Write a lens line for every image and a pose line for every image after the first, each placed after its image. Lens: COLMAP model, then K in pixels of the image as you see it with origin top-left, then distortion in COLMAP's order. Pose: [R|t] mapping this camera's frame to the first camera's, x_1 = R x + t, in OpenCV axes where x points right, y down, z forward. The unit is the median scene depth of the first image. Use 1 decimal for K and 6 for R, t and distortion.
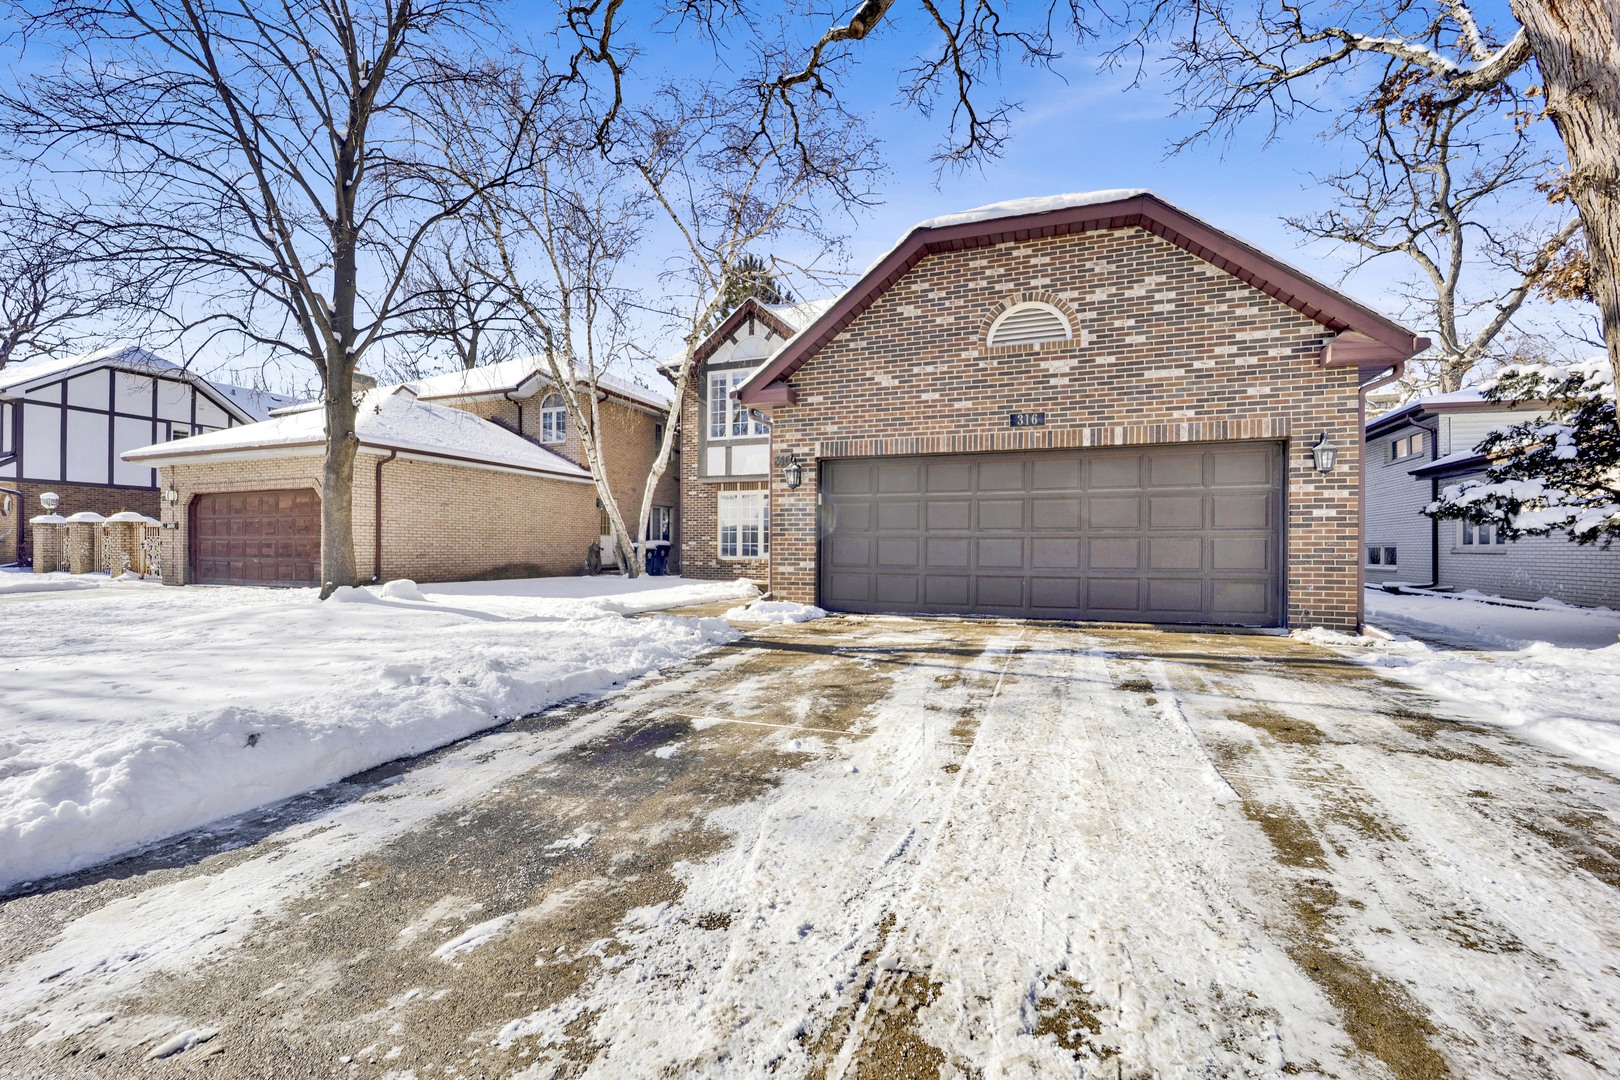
lens RADIAL K [[655.8, 0, 808.4], [0, 655.8, 551.5], [0, 0, 1]] dist [-0.020293, 0.000345]
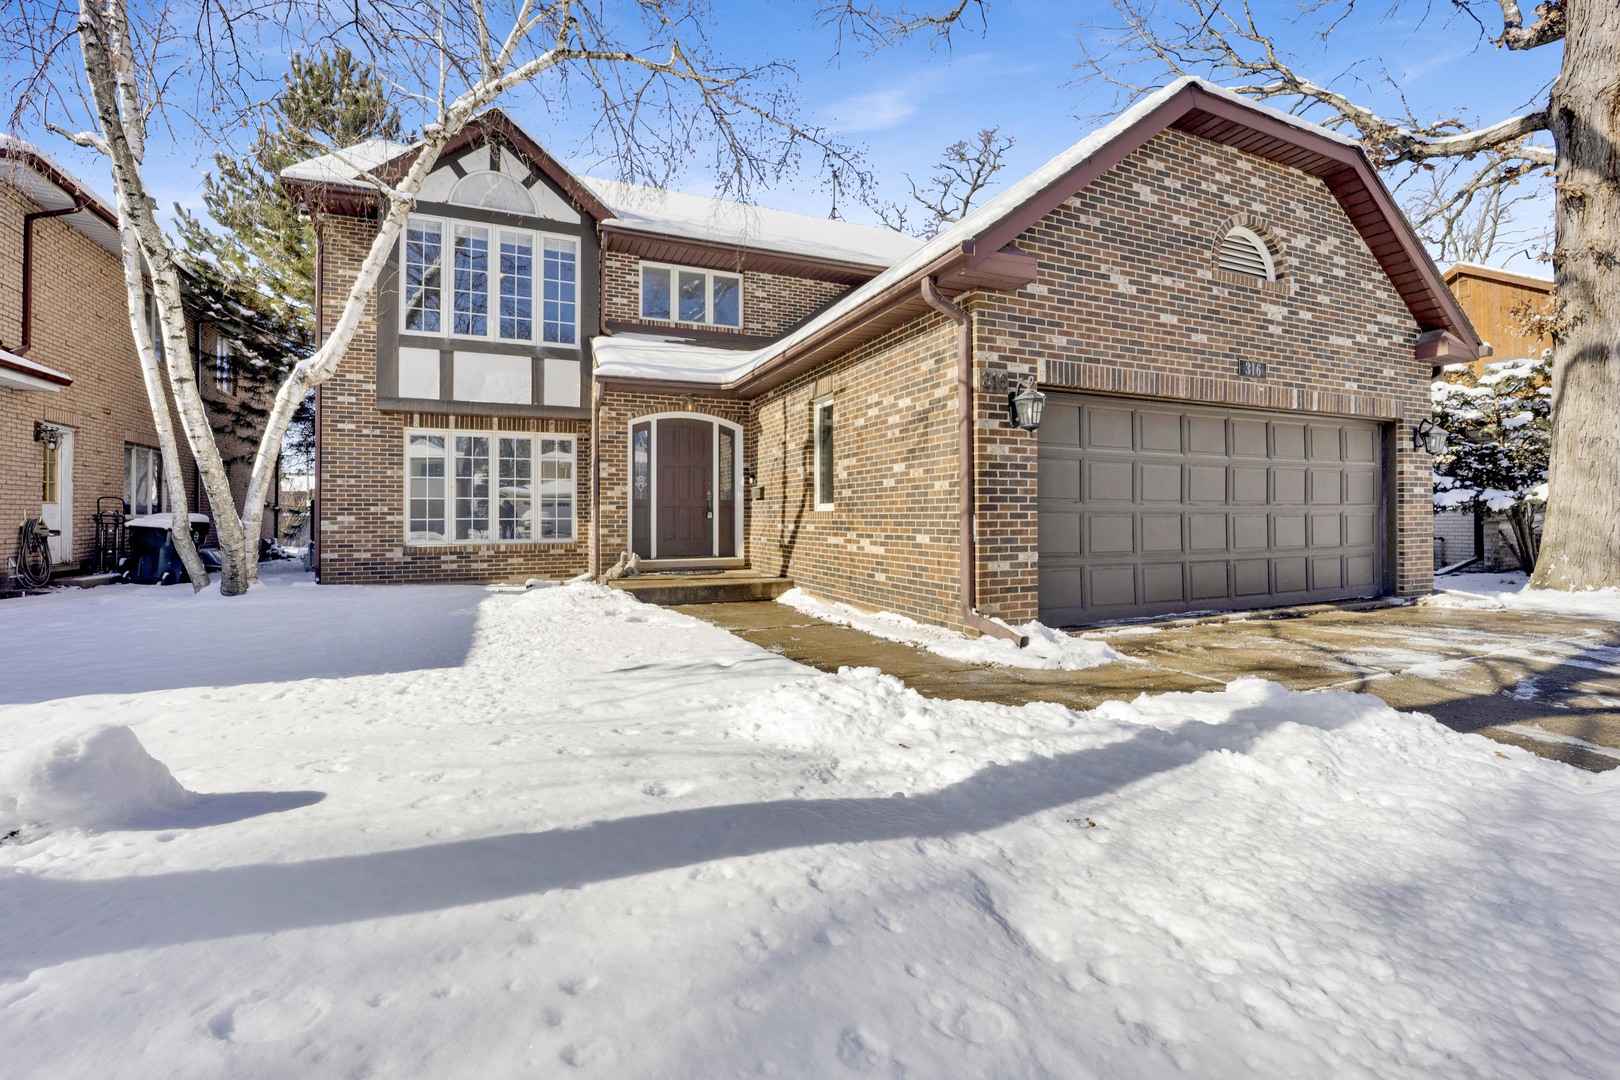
lens RADIAL K [[664.0, 0, 808.0], [0, 664.0, 515.9], [0, 0, 1]] dist [-0.019418, -0.000096]
pose [[0.737532, -0.006246, 0.675284, -0.656109], [0.010372, 0.999944, -0.002078, -0.022156], [-0.675233, 0.008537, 0.737555, 0.790232]]
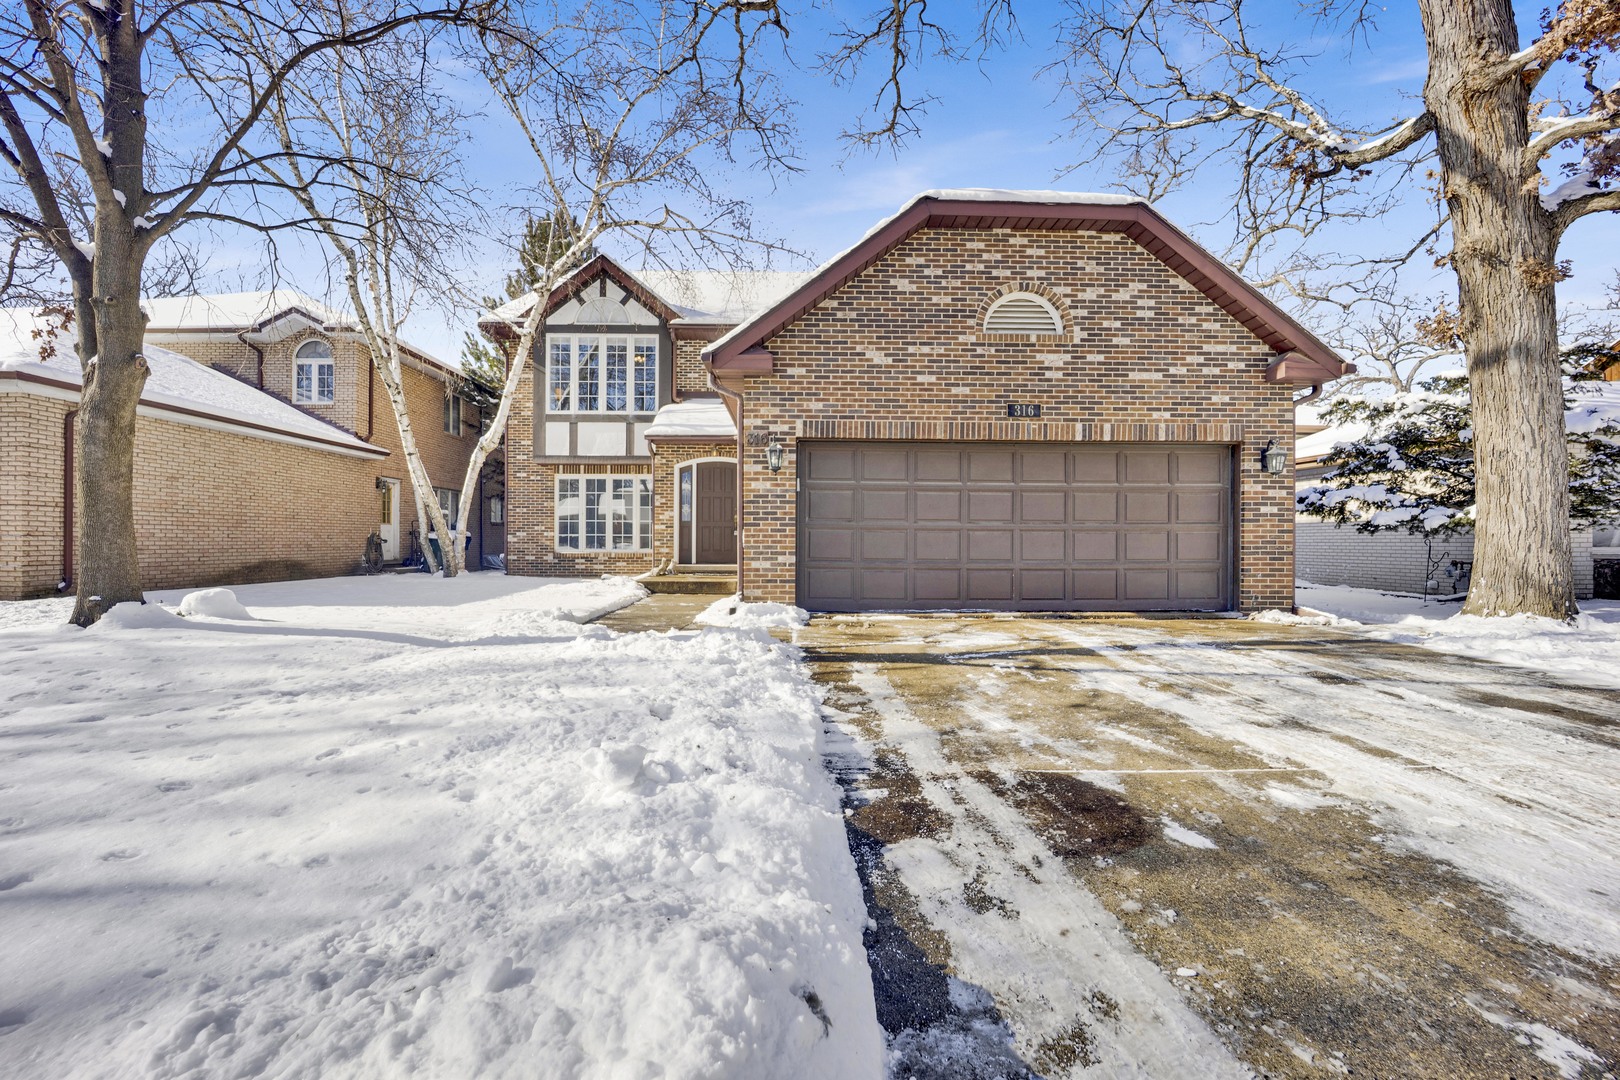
lens RADIAL K [[661.3, 0, 852.0], [0, 661.3, 543.2], [0, 0, 1]] dist [-0.020159, -0.000175]
pose [[0.931249, -0.001702, 0.364380, -0.279561], [0.001628, 0.999999, 0.000510, -0.001944], [-0.364380, 0.000119, 0.931250, 0.168683]]
